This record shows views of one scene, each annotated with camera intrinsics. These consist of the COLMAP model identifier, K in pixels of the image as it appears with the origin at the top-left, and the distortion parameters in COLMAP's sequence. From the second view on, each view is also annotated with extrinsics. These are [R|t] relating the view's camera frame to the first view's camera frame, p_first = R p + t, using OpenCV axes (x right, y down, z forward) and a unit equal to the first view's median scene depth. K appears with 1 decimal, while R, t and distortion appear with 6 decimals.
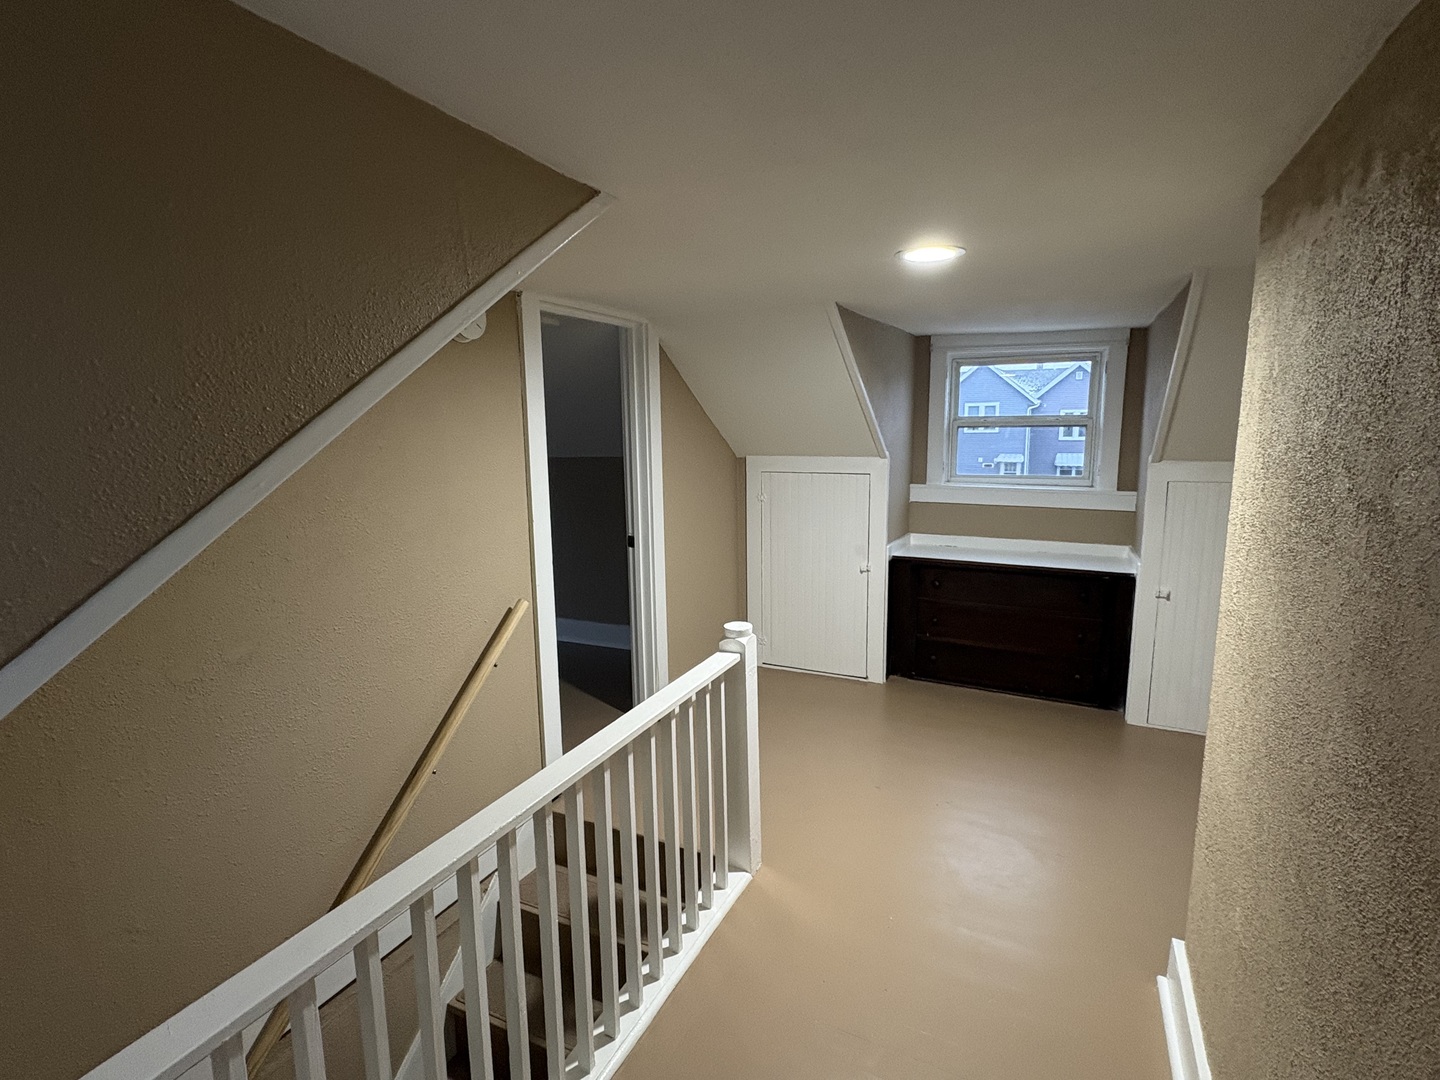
lens RADIAL K [[705.8, 0, 714.4], [0, 705.8, 541.9], [0, 0, 1]] dist [-0.000838, 0.000285]
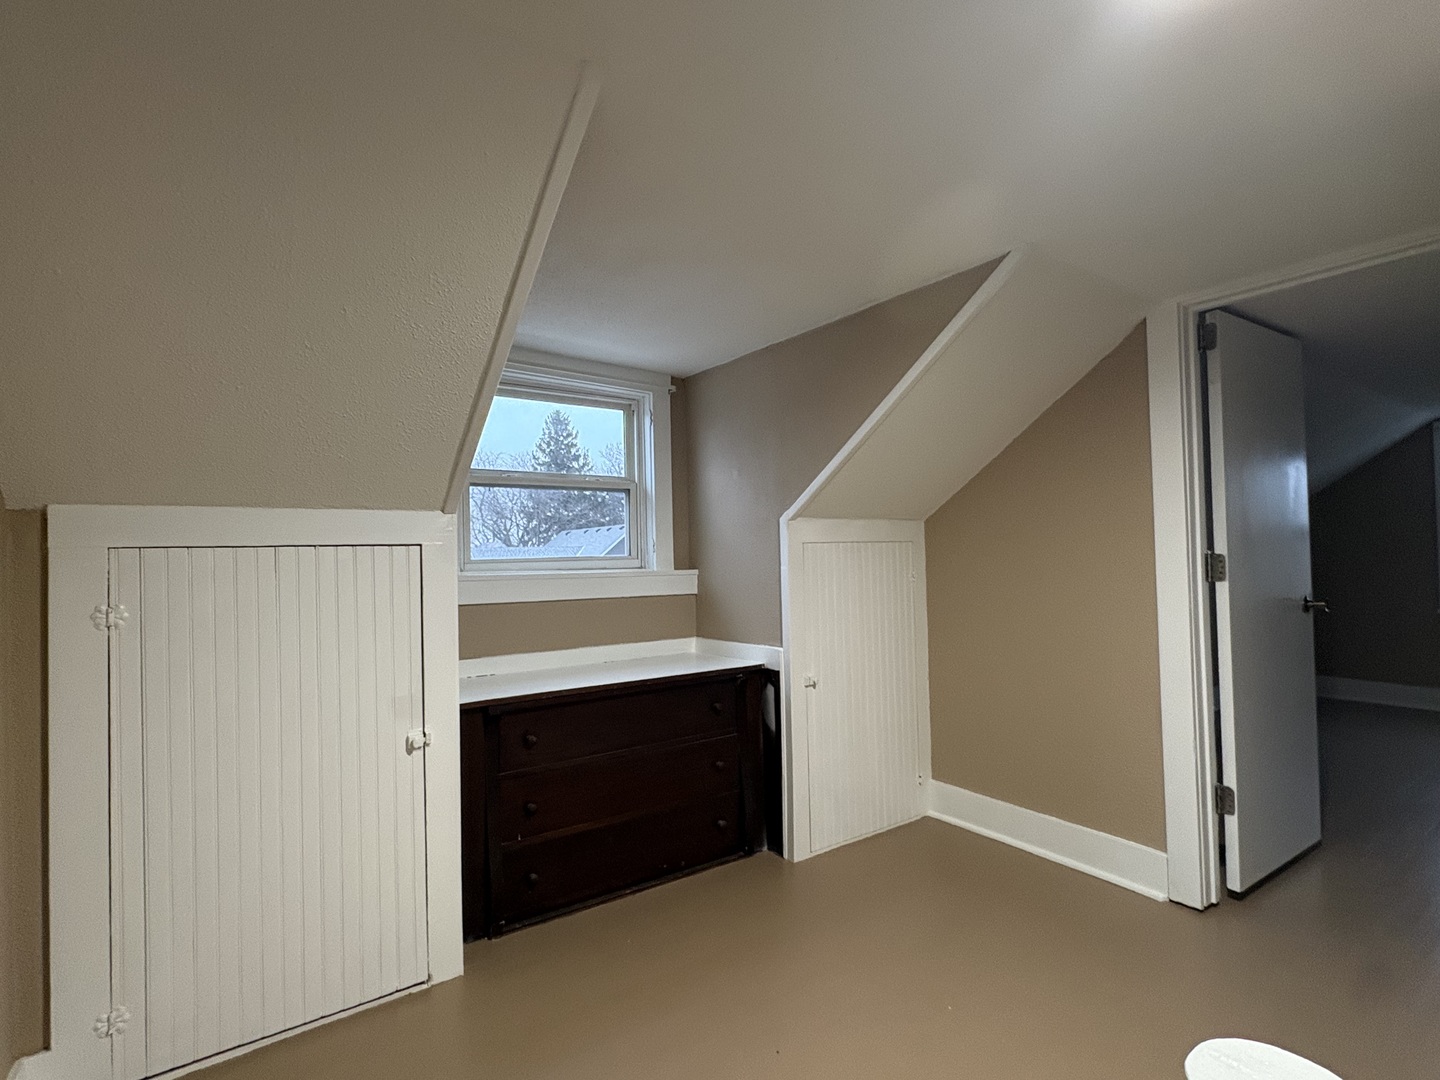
lens RADIAL K [[705.8, 0, 714.4], [0, 705.8, 541.9], [0, 0, 1]] dist [-0.000838, 0.000285]
pose [[0.480346, 0.013927, 0.876969, -0.110958], [0.154474, 0.982901, -0.100220, -0.016683], [-0.863369, 0.183609, 0.469981, 0.577364]]
